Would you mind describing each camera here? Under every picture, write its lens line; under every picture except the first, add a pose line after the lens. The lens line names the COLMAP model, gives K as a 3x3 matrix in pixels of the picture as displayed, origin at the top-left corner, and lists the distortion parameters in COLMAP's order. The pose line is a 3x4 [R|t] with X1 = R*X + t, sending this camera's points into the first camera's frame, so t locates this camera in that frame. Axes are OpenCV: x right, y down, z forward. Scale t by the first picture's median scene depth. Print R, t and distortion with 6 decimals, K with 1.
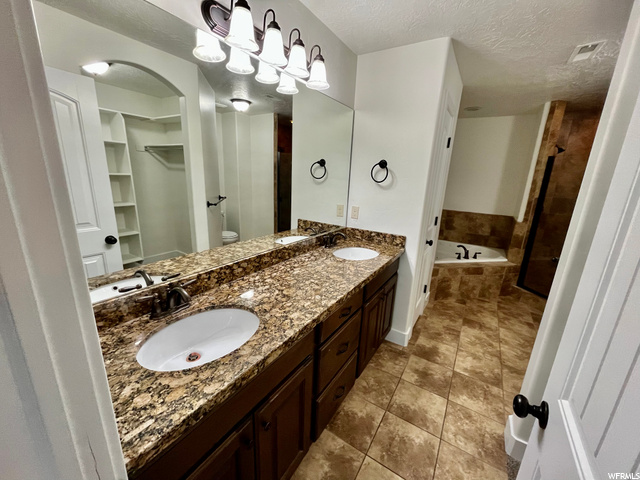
lens RADIAL K [[258.3, 0, 321.8], [0, 258.3, 240.2], [0, 0, 1]] dist [-0.002204, -0.000141]
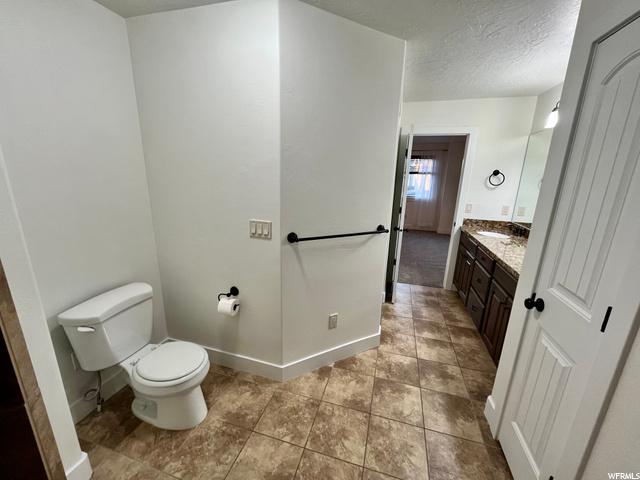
lens RADIAL K [[258.3, 0, 321.8], [0, 258.3, 240.2], [0, 0, 1]] dist [-0.002204, -0.000141]
pose [[-0.958012, -0.001478, -0.286724, 1.082491], [-0.138507, 0.877960, 0.458260, -0.320311], [0.251054, 0.478732, -0.841301, 1.398366]]
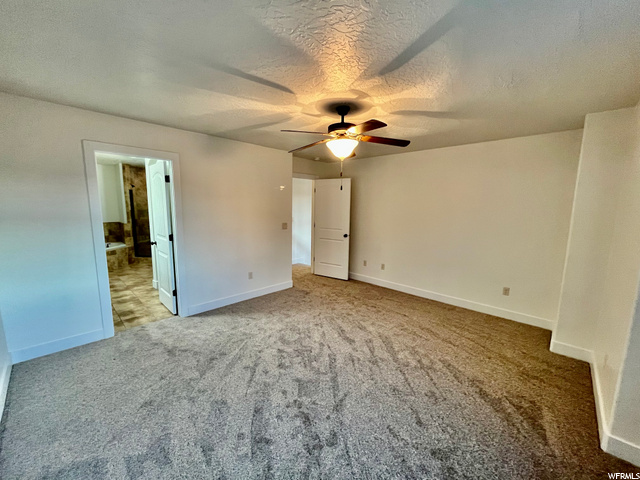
lens RADIAL K [[258.3, 0, 321.8], [0, 258.3, 240.2], [0, 0, 1]] dist [-0.002204, -0.000141]
pose [[0.199118, -0.179084, 0.963473, -1.248301], [0.235699, 0.963052, 0.130294, 0.221578], [-0.951209, 0.201146, 0.233971, -1.235663]]
